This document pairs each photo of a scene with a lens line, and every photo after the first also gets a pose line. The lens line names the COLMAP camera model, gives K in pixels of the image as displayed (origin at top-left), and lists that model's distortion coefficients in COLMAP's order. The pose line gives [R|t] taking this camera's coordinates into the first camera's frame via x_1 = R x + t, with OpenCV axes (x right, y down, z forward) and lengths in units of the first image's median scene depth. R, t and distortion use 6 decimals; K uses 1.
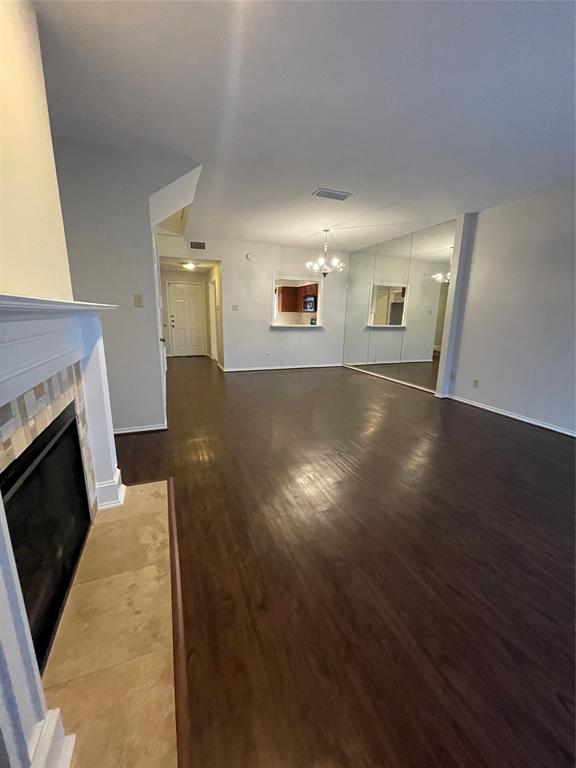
lens RADIAL K [[312.8, 0, 283.6], [0, 312.8, 383.3], [0, 0, 1]] dist [0.000995, -0.000952]
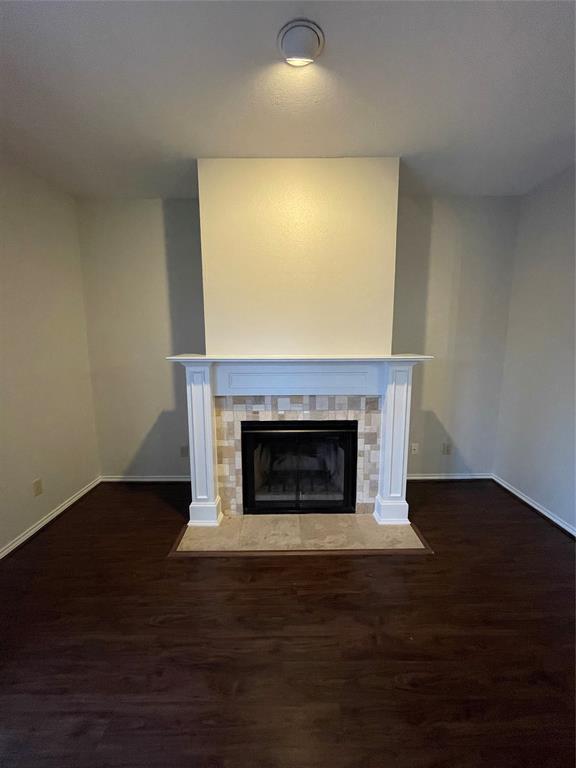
lens RADIAL K [[312.8, 0, 285.9], [0, 312.8, 381.6], [0, 0, 1]] dist [0.000995, -0.000952]
pose [[-0.359124, 0.110368, -0.926741, 0.796100], [-0.206876, 0.958867, 0.194361, -0.345832], [0.910073, 0.261520, -0.321520, 1.190378]]
